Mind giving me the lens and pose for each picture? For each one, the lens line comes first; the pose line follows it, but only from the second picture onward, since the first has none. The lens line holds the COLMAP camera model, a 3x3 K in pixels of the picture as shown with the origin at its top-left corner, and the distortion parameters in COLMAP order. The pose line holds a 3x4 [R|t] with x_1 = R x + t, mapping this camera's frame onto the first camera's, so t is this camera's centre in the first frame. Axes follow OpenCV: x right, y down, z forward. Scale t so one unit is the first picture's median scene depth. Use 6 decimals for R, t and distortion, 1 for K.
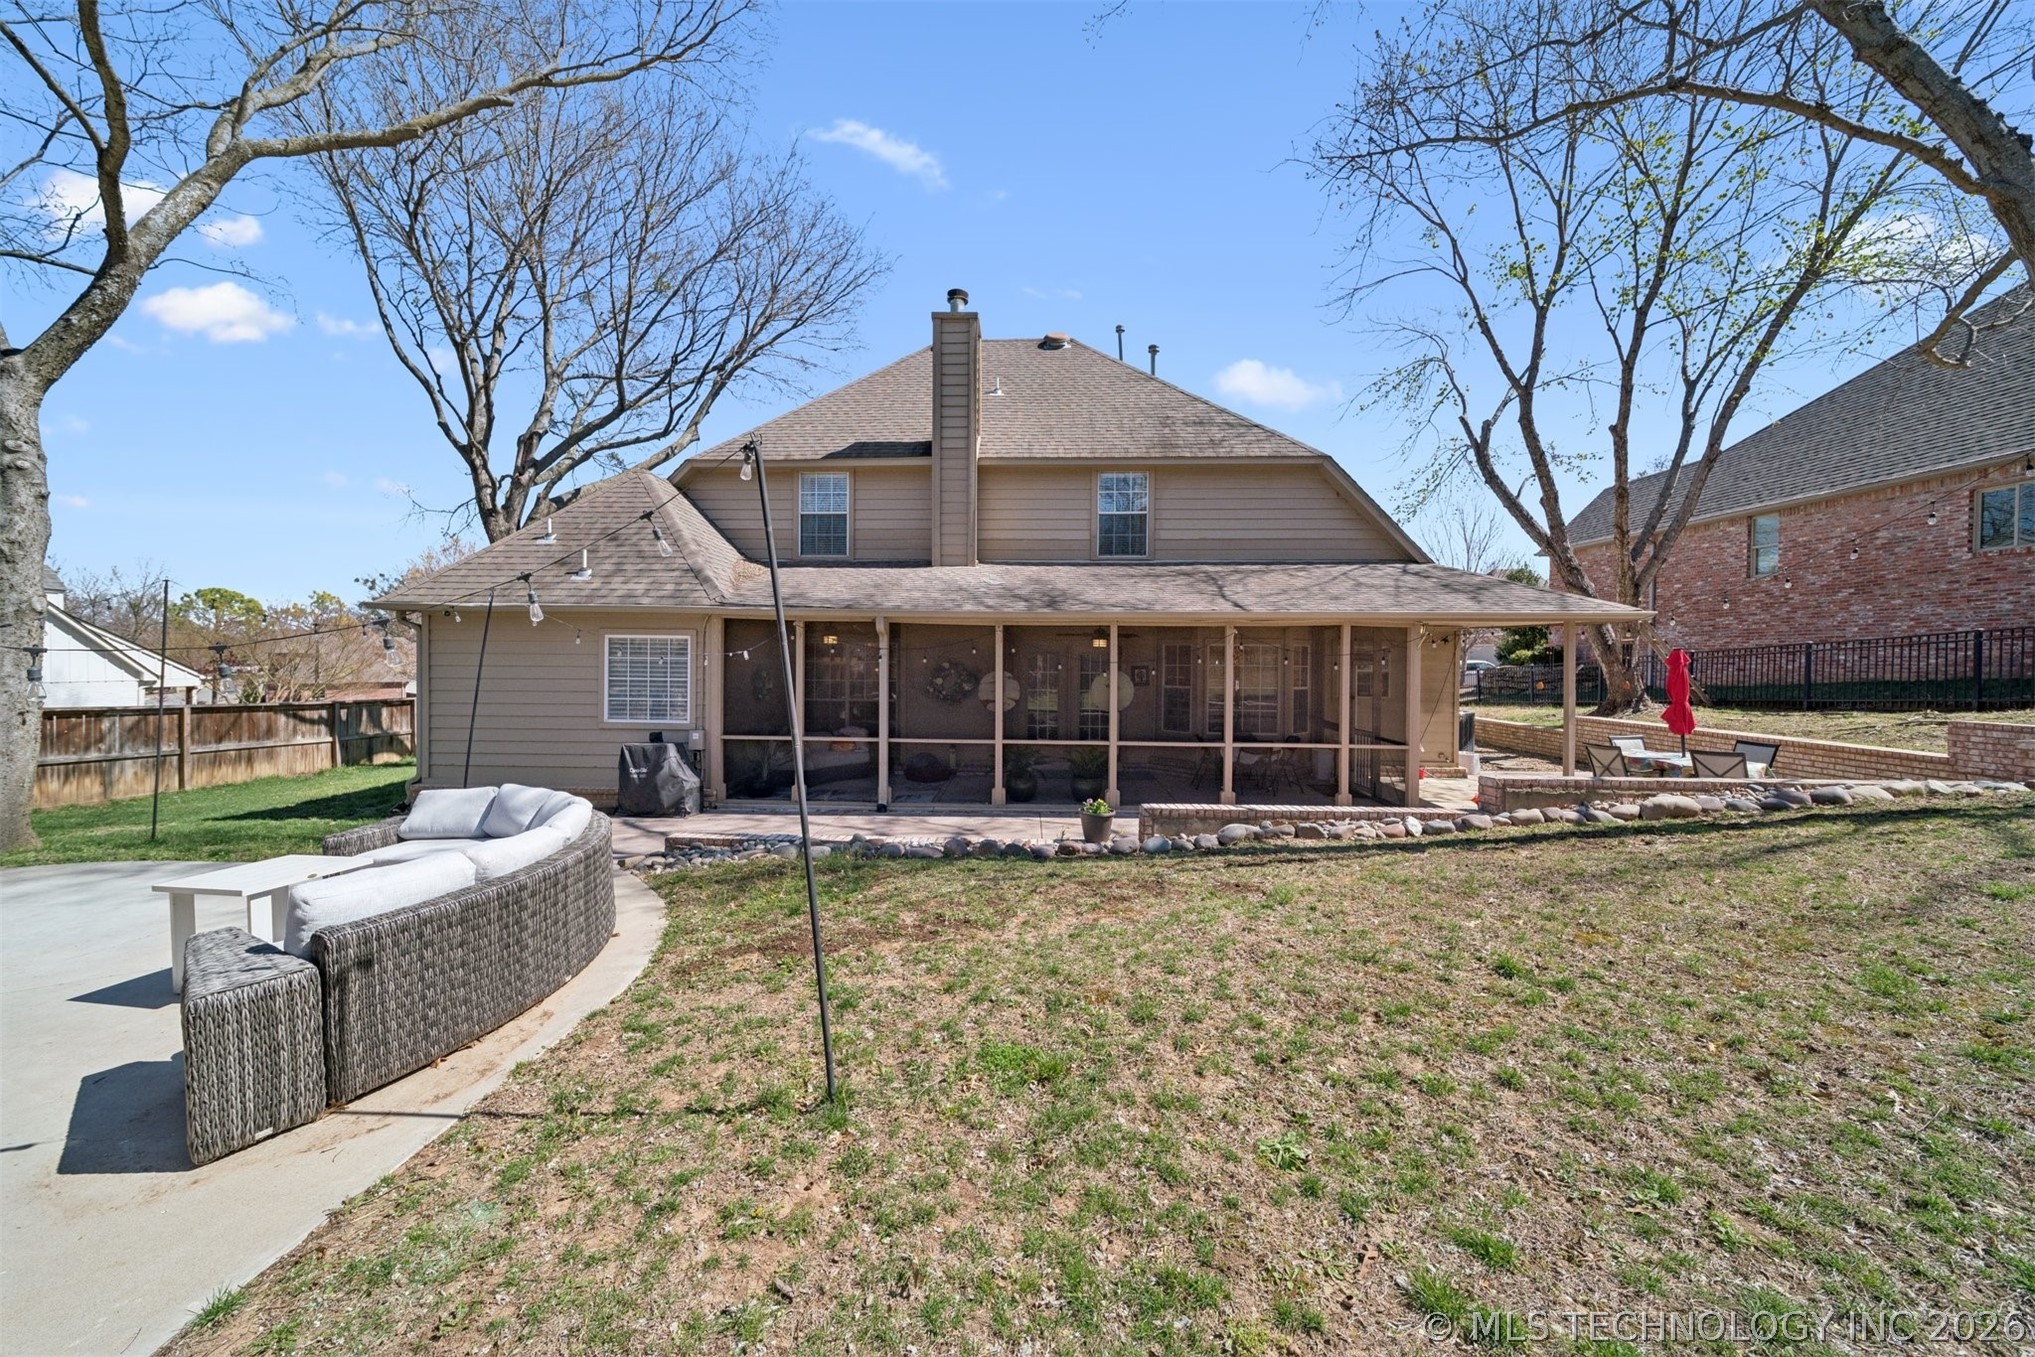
lens RADIAL K [[717.9, 0, 997.2], [0, 717.9, 669.0], [0, 0, 1]] dist [0.000832, 0.000036]
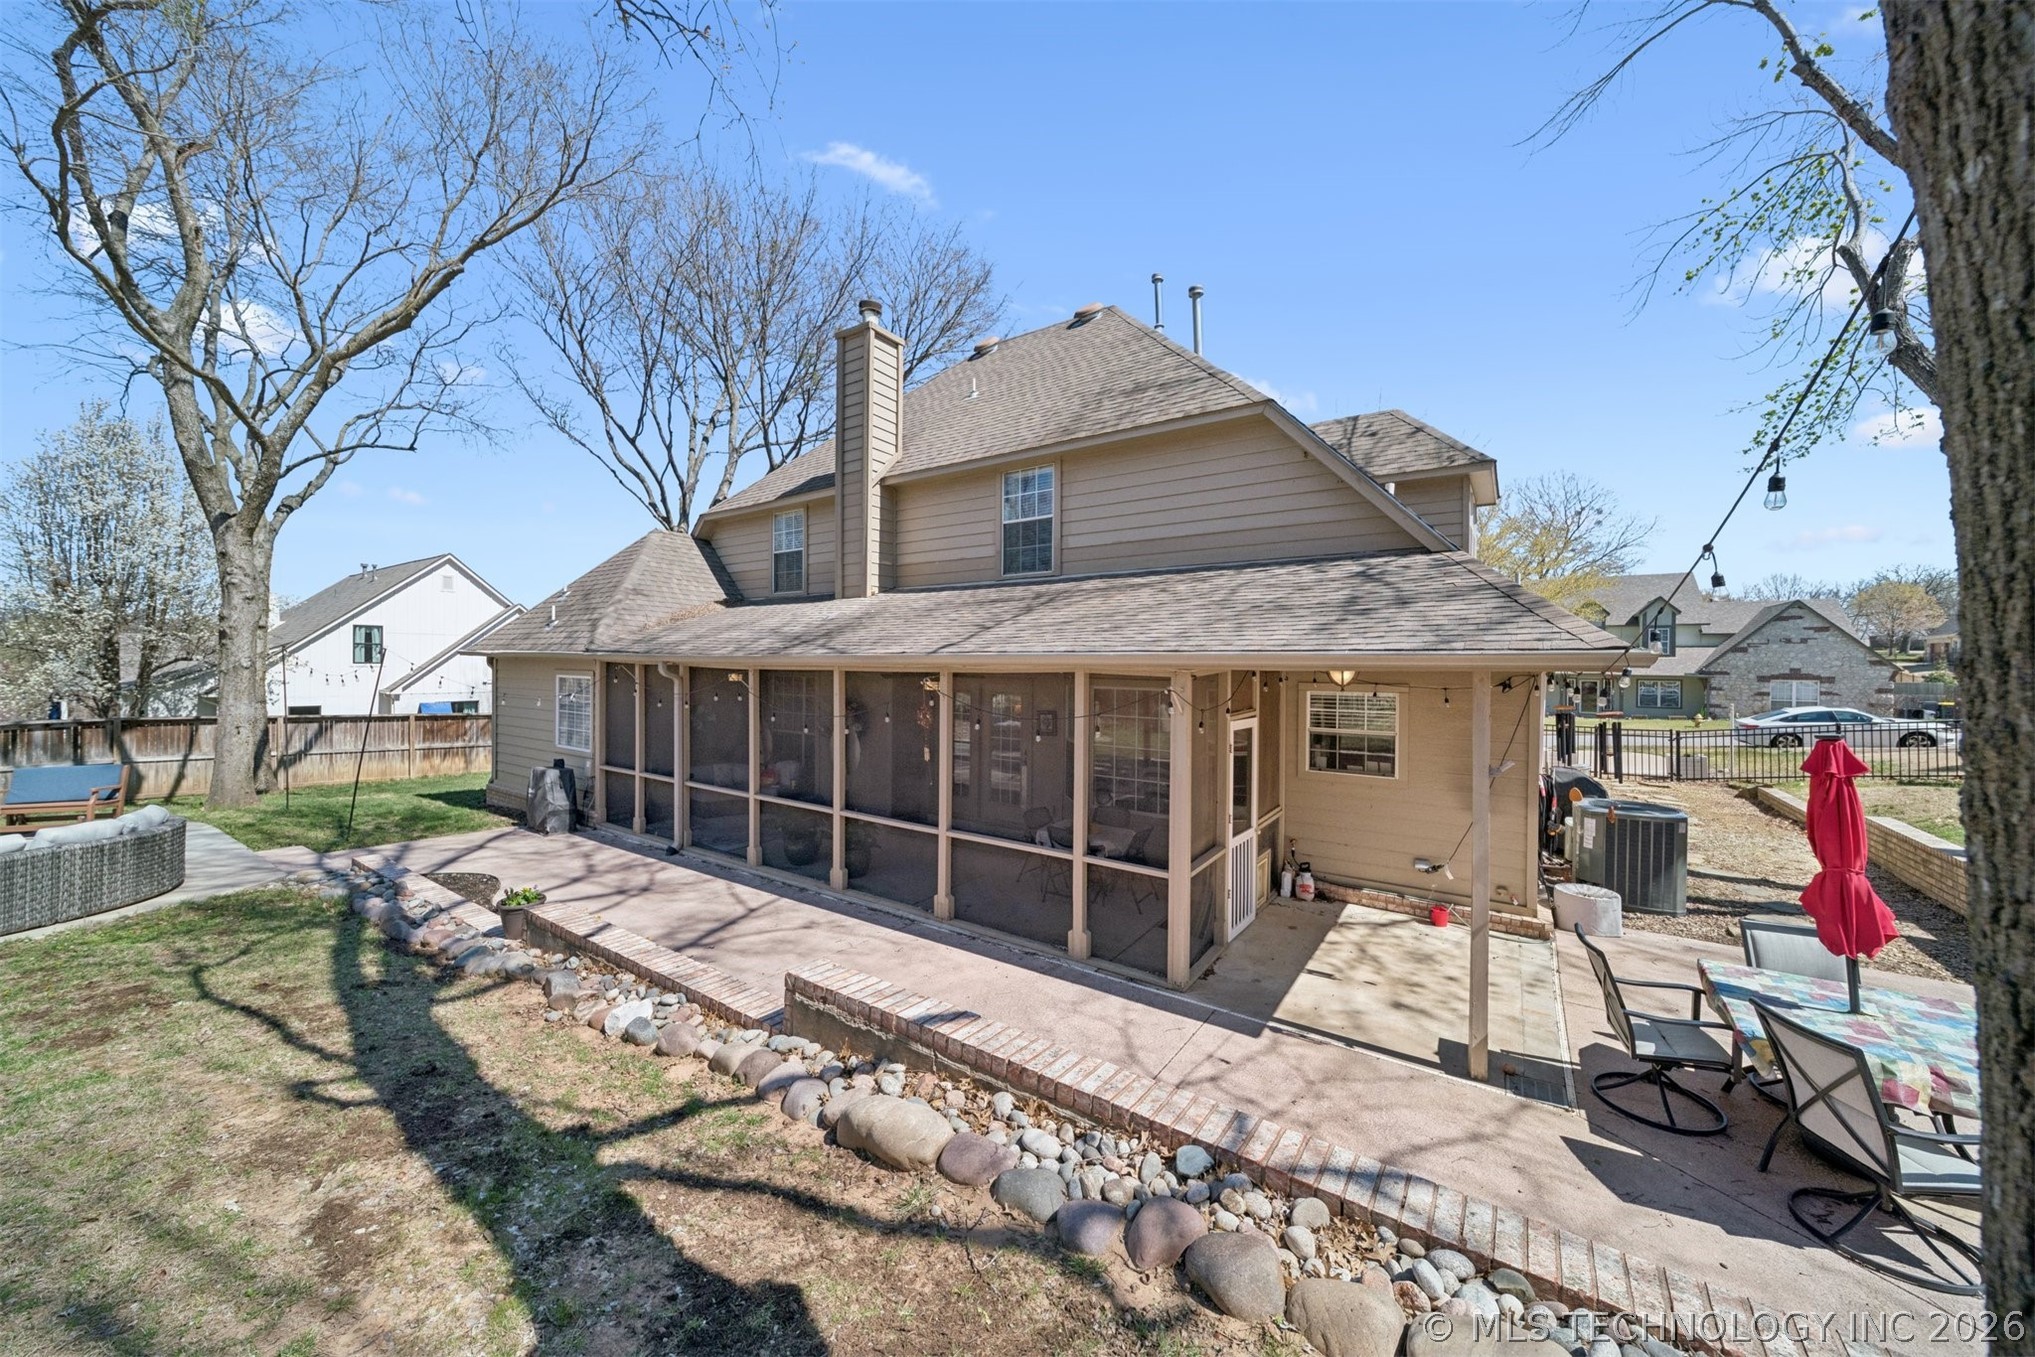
lens RADIAL K [[717.0, 0, 1017.5], [0, 717.0, 678.5], [0, 0, 1]] dist [-0.008696, 0.000023]
pose [[0.835976, 0.011948, -0.548635, 0.630643], [-0.011760, 0.999923, 0.003857, -0.045032], [0.548640, 0.003228, 0.836053, 0.342883]]
